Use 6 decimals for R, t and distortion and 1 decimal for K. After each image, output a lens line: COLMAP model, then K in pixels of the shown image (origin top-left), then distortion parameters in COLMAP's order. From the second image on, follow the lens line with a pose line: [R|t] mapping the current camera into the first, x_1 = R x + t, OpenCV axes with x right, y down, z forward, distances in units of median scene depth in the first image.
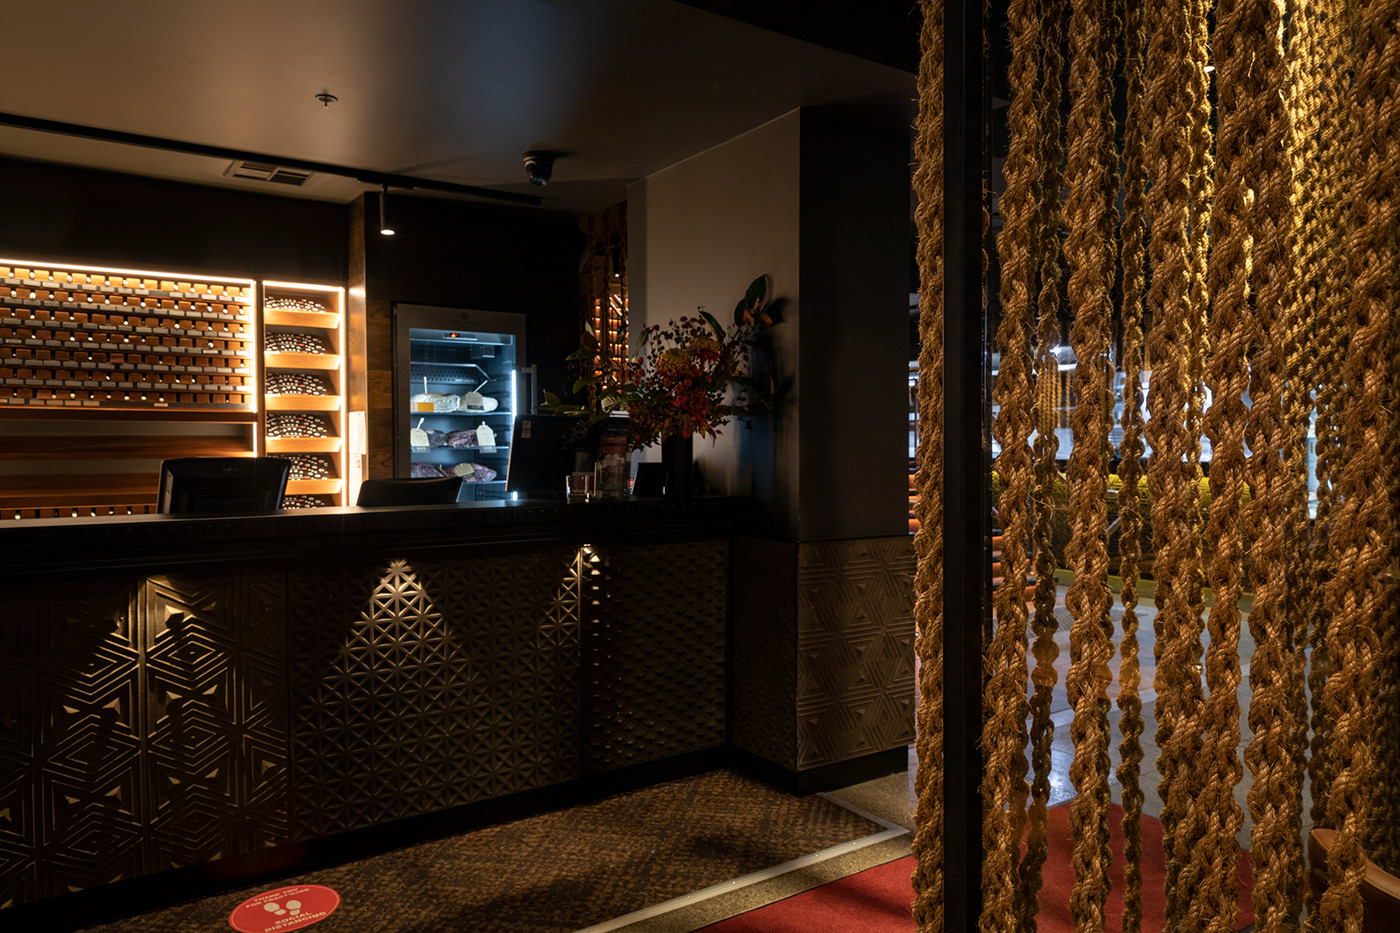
lens RADIAL K [[937.5, 0, 698.0], [0, 937.5, 461.3], [0, 0, 1]] dist [0.015767, -0.007179]
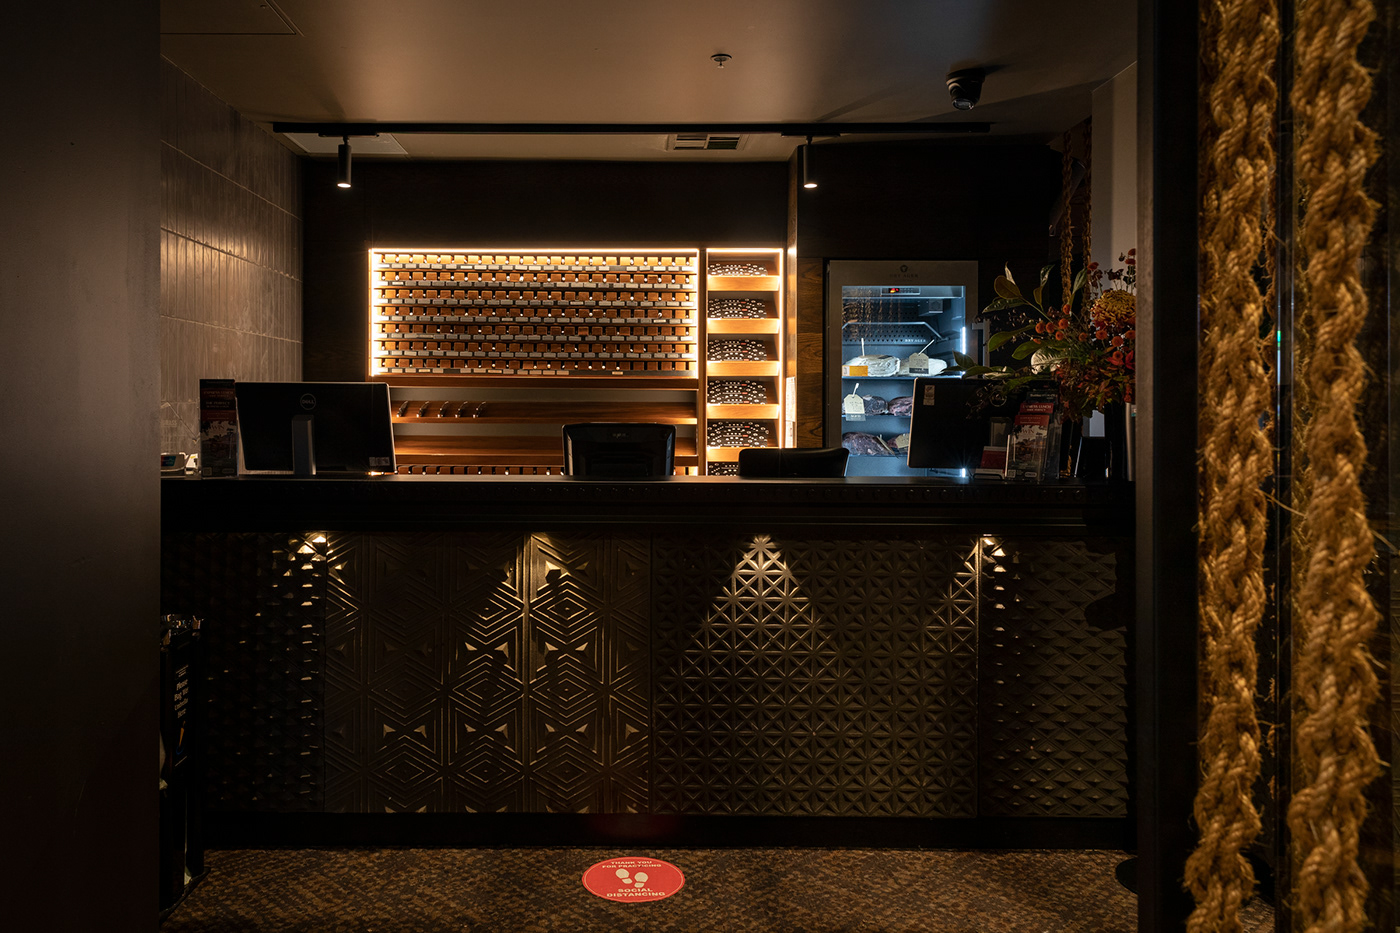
lens RADIAL K [[1040.7, 0, 699.6], [0, 1040.7, 407.1], [0, 0, 1]] dist [0.024838, -0.005645]
pose [[0.824763, 0.004248, -0.565462, 0.198098], [-0.017193, 0.999698, -0.017567, -0.002939], [0.565217, 0.024211, 0.824587, 0.098469]]
